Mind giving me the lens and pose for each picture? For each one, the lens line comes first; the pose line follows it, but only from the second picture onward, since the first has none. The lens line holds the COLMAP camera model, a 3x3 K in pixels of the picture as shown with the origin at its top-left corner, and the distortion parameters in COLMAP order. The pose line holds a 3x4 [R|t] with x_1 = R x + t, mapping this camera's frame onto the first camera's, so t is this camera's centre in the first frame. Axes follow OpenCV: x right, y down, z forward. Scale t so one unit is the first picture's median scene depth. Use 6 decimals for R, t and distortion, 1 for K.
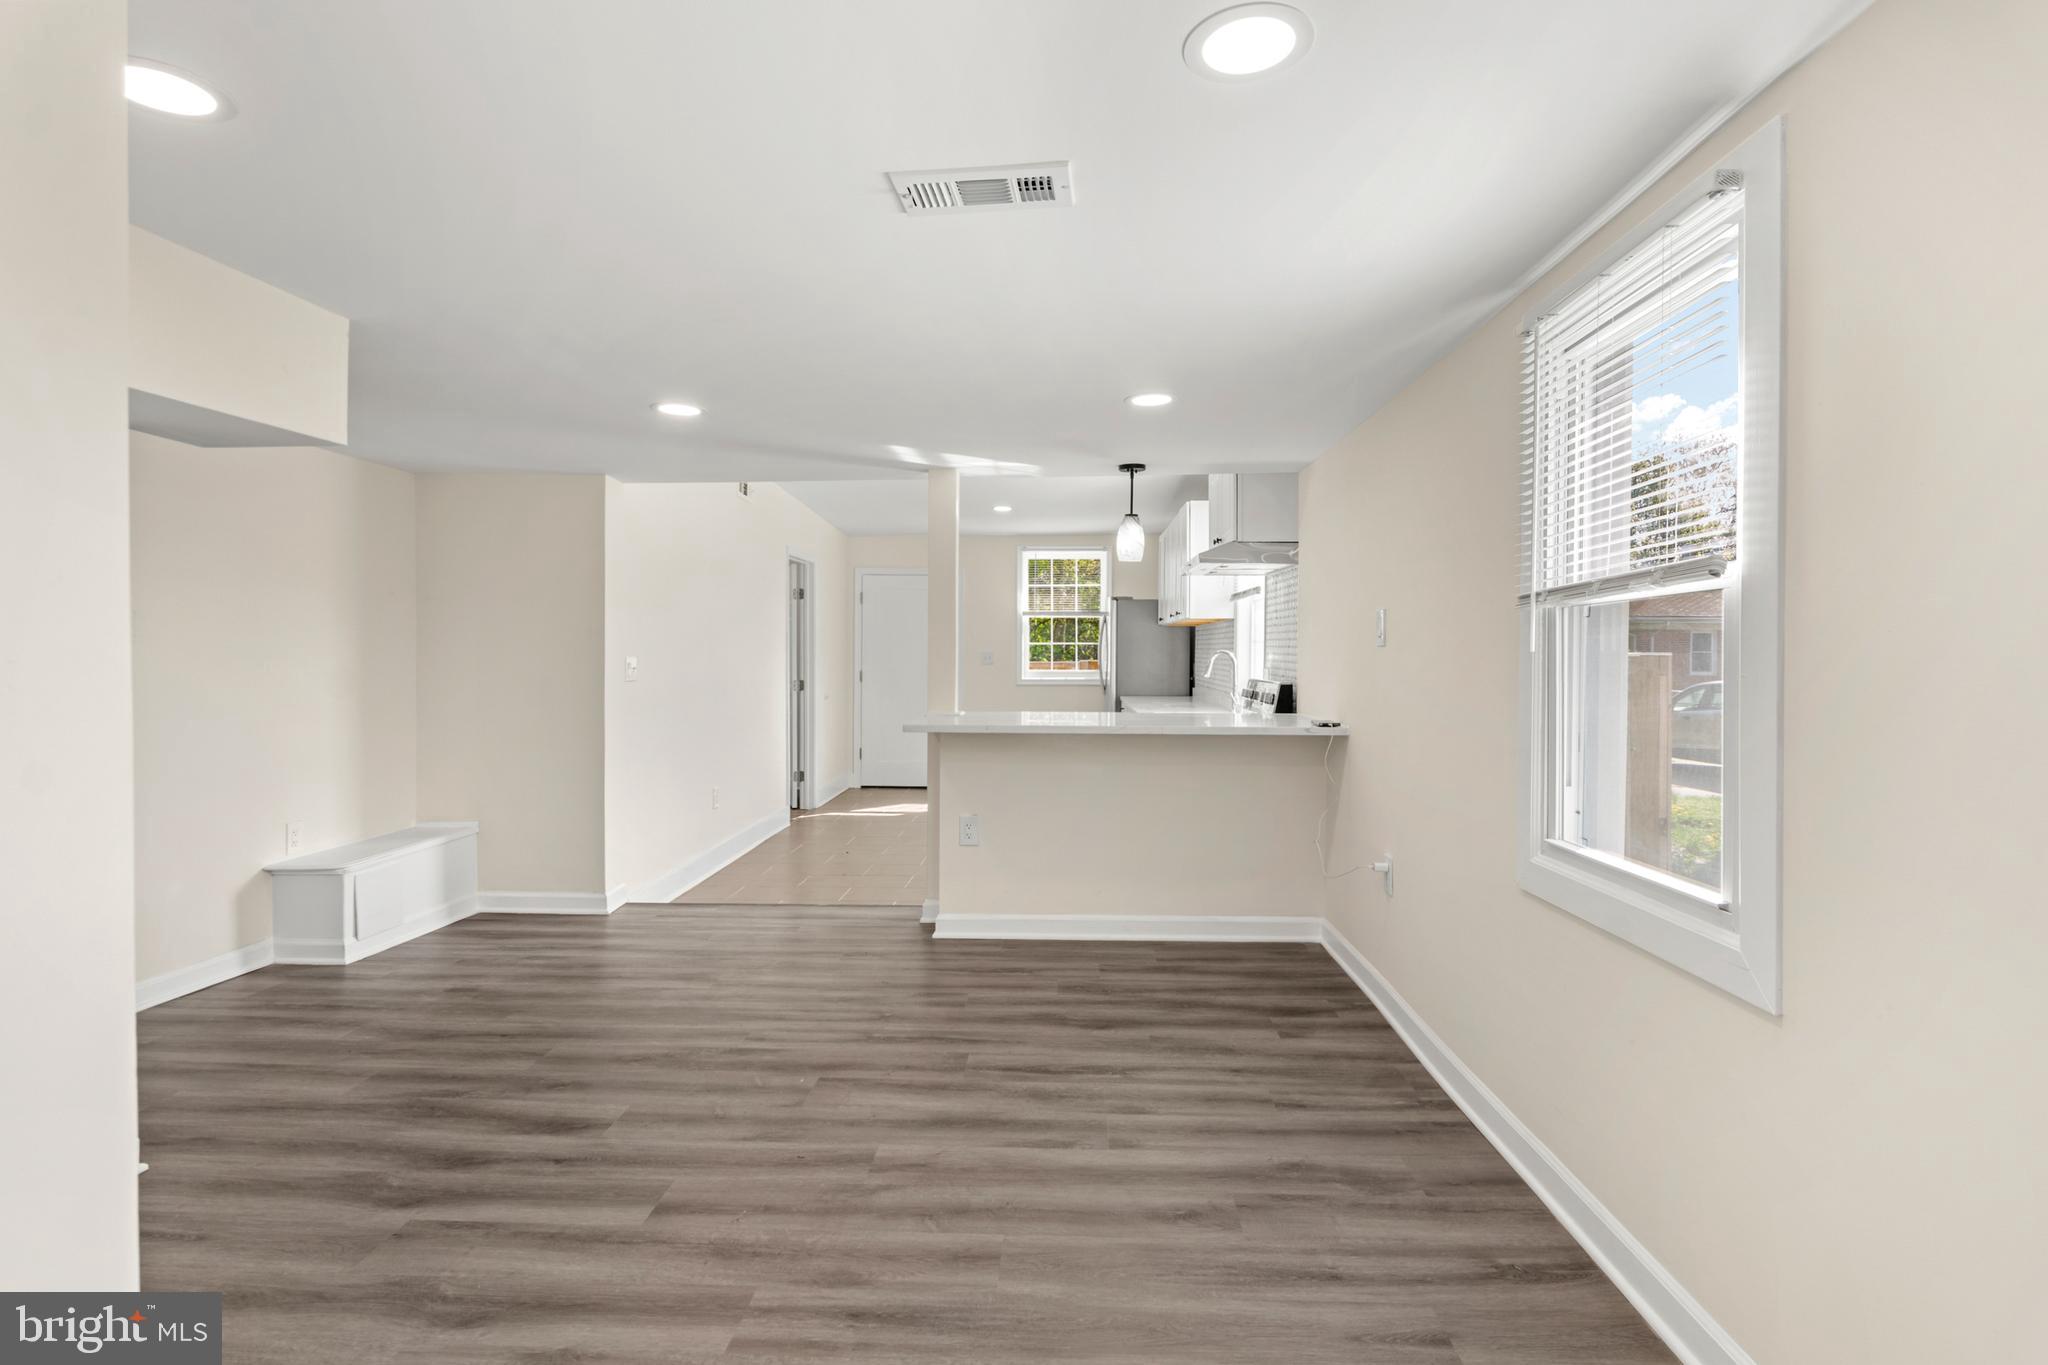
lens RADIAL K [[968.7, 0, 1027.1], [0, 968.7, 649.6], [0, 0, 1]] dist [0.001626, -0.000190]
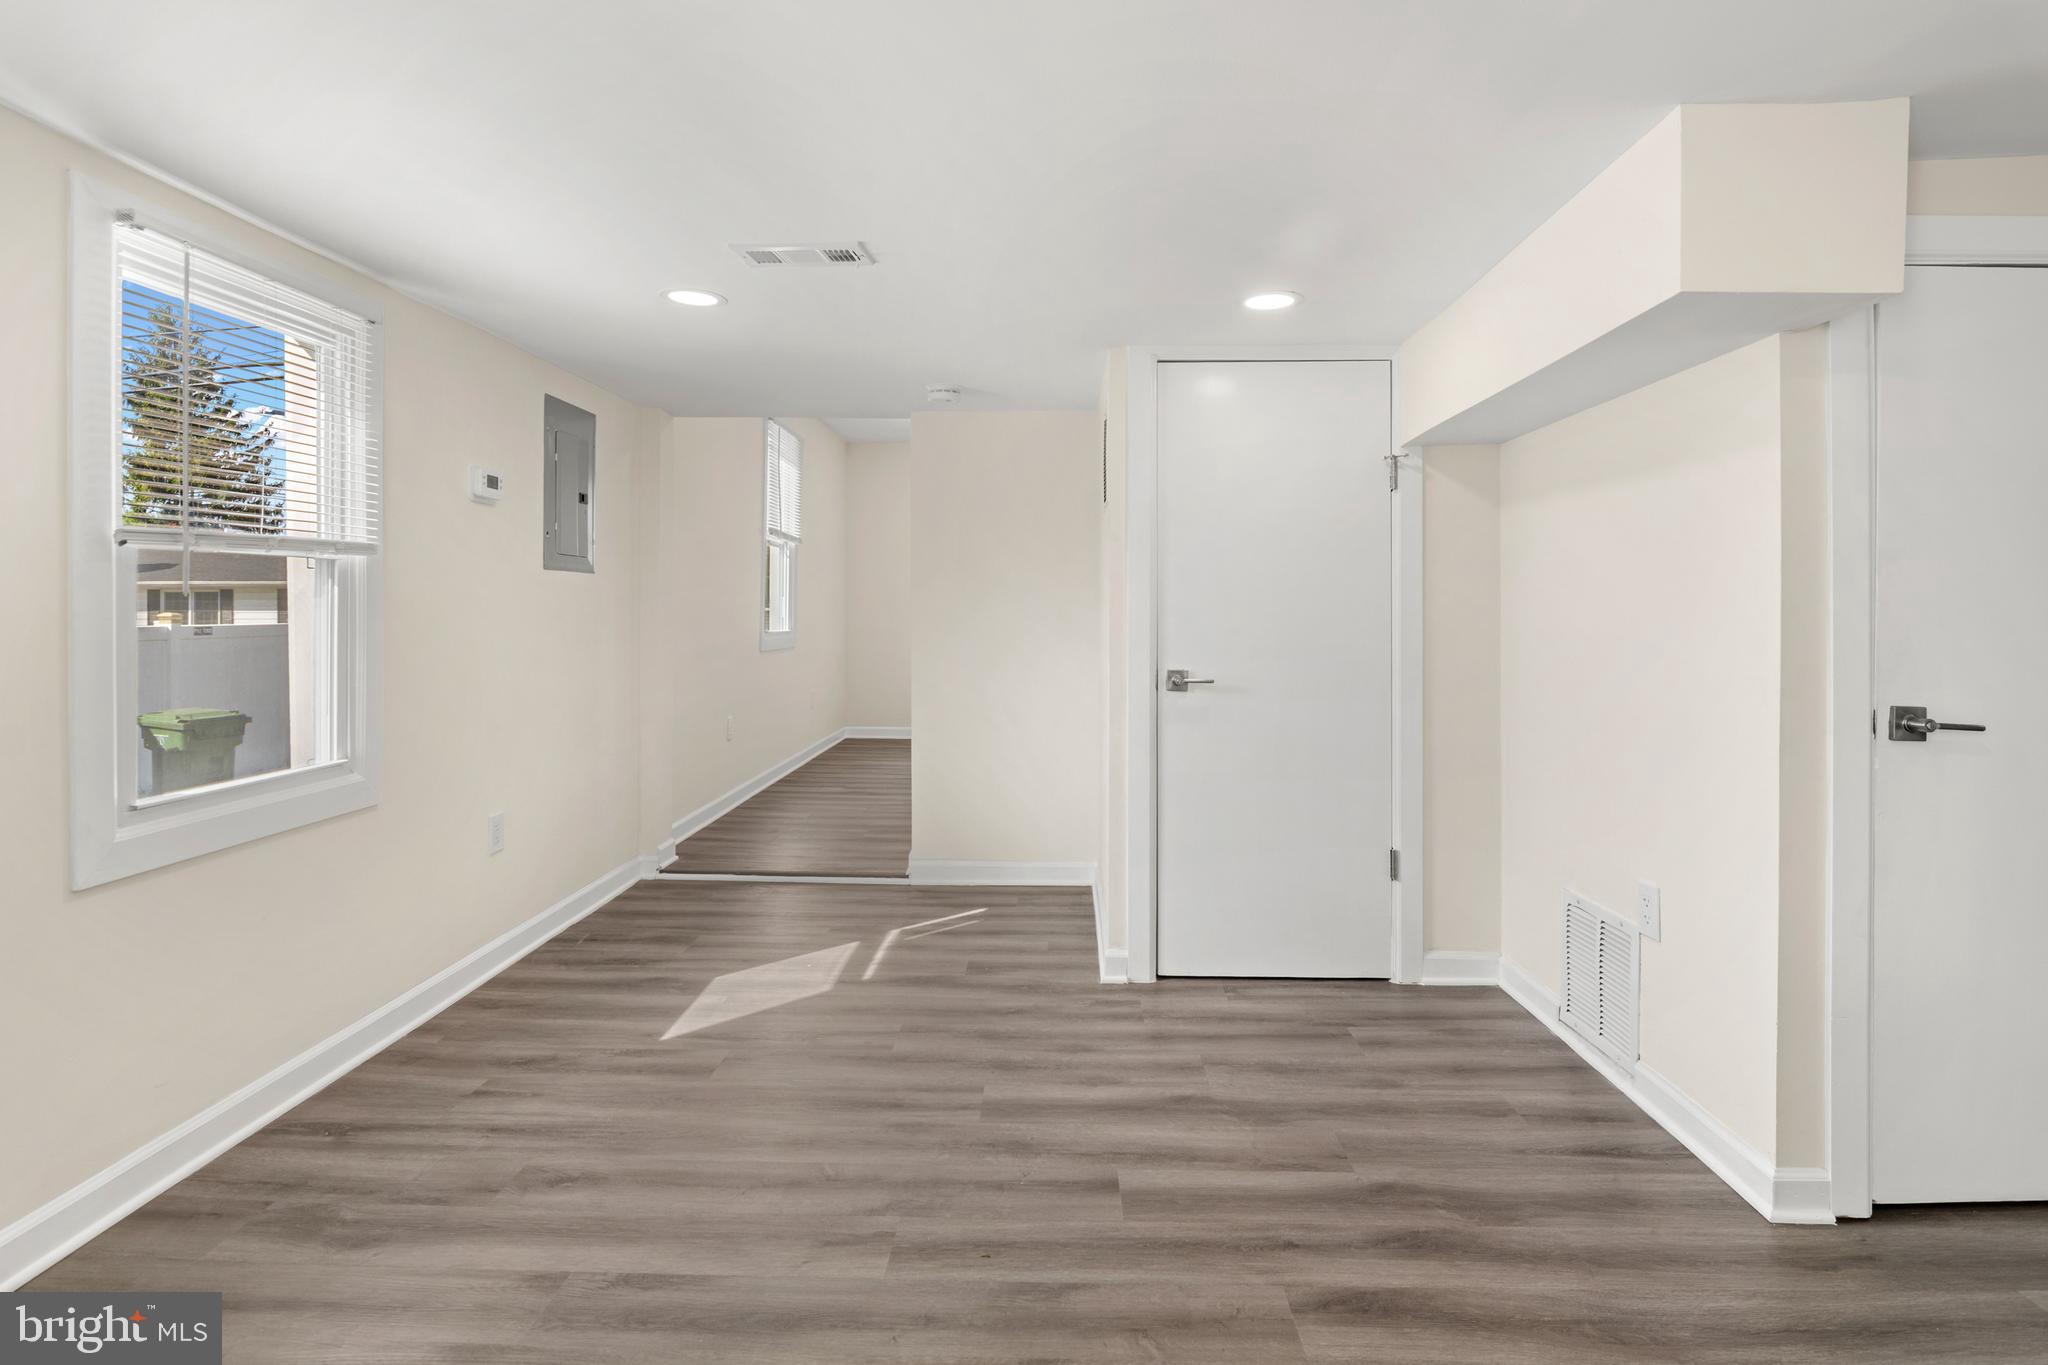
lens RADIAL K [[1020.3, 0, 1024.3], [0, 1020.3, 618.9], [0, 0, 1]] dist [-0.004452, -0.001990]
pose [[-0.999991, -0.000771, -0.004133, -0.187923], [-0.000764, 0.999999, -0.001490, 0.015481], [0.004134, -0.001487, -0.999990, 1.305157]]
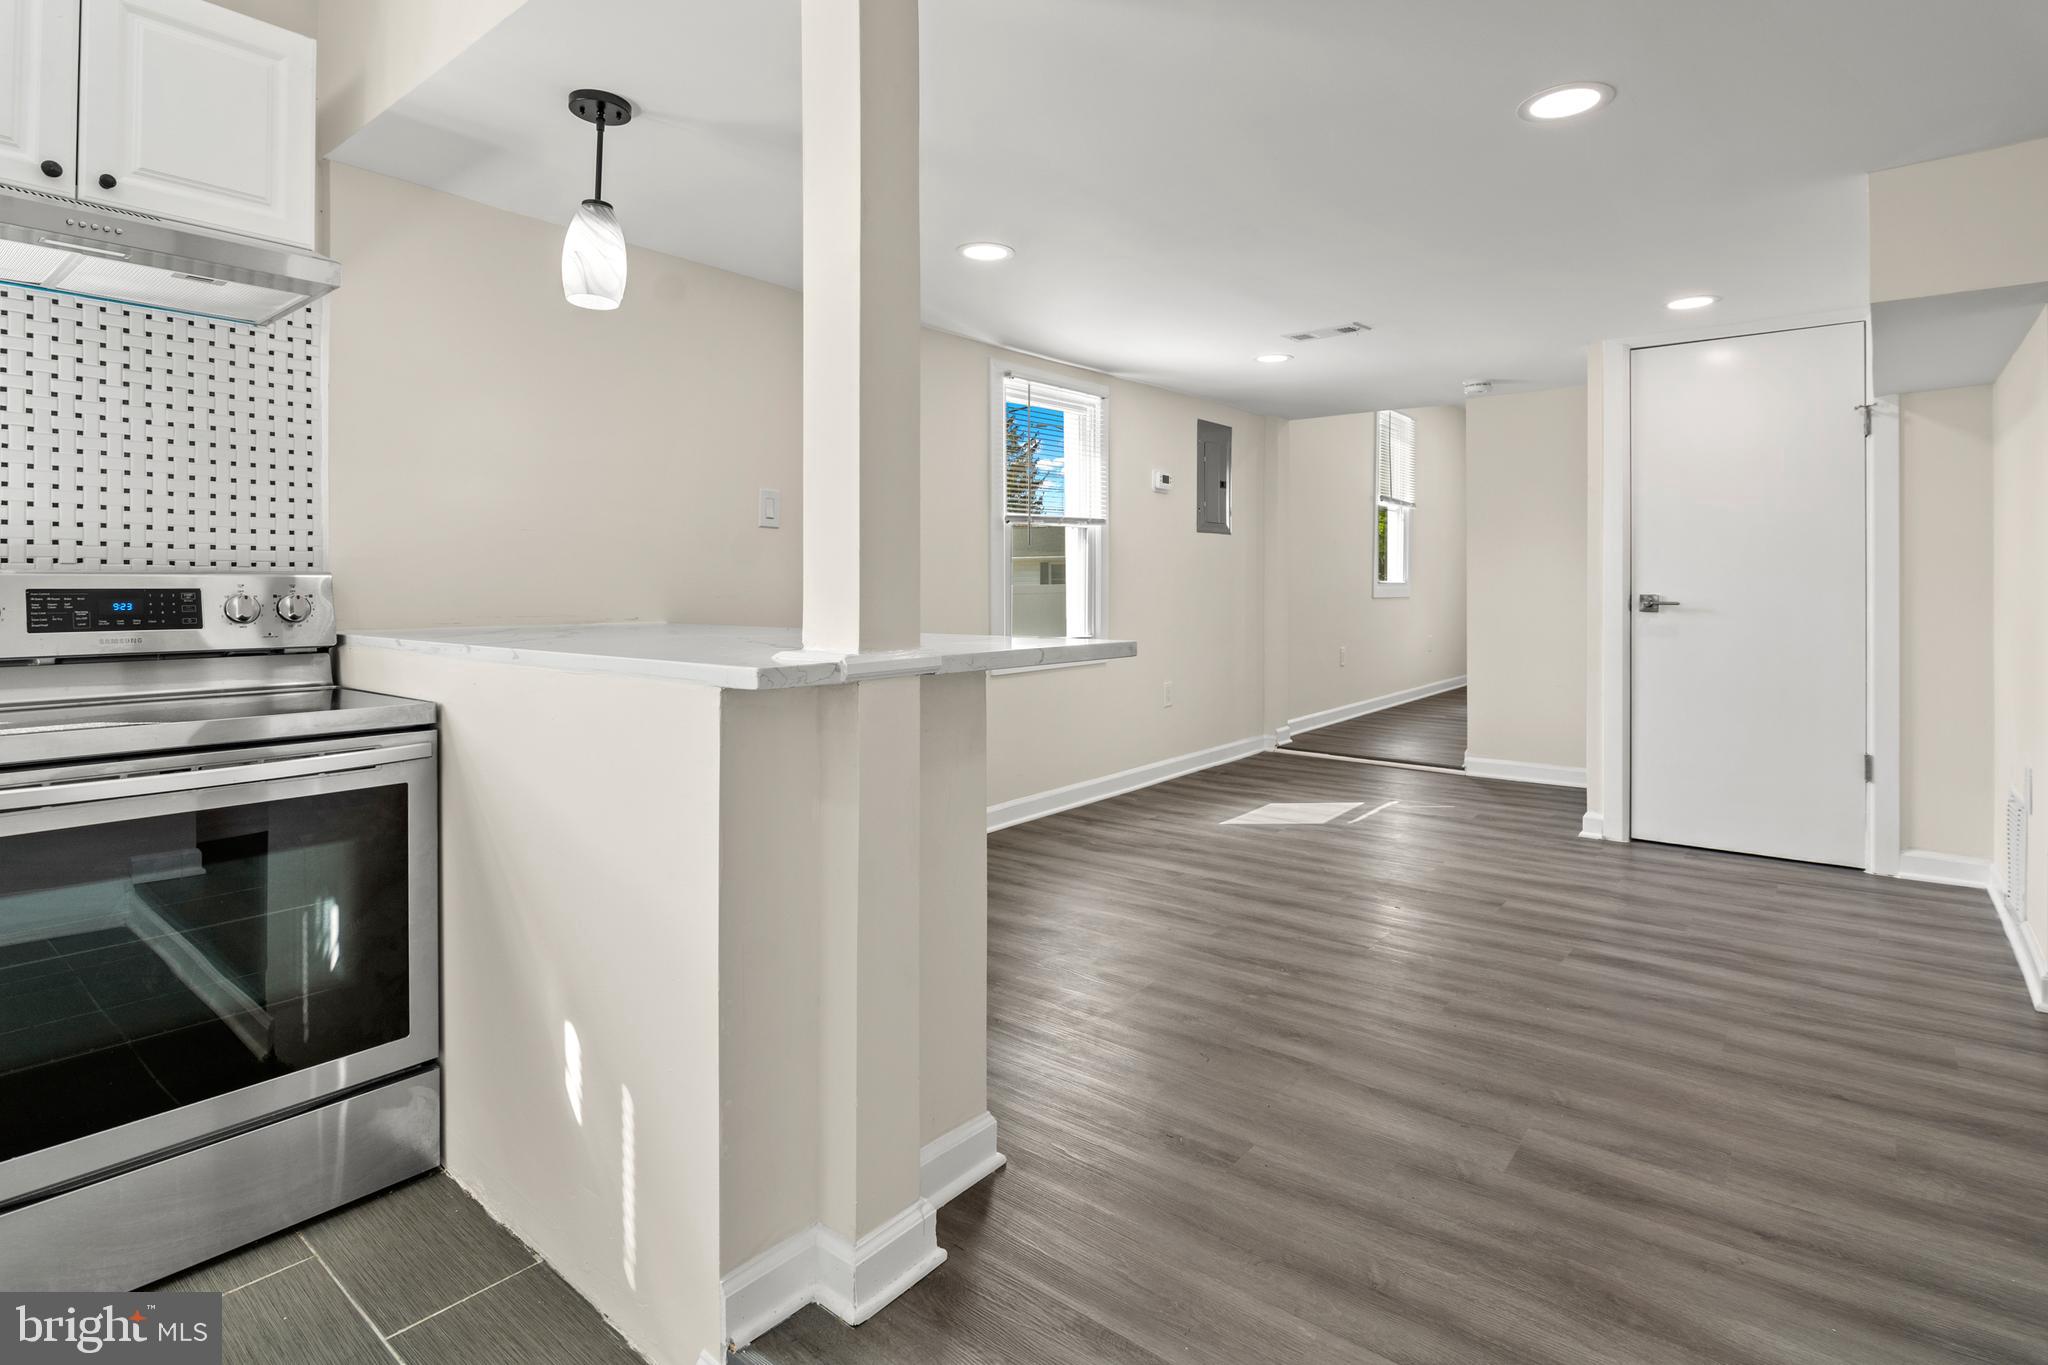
lens RADIAL K [[1039.7, 0, 1030.4], [0, 1039.7, 586.0], [0, 0, 1]] dist [-0.009207, -0.000269]
pose [[-0.803234, 0.001261, 0.595662, -0.497024], [-0.001764, 0.999988, -0.004496, 0.061094], [-0.595661, -0.004662, -0.803223, 1.785700]]
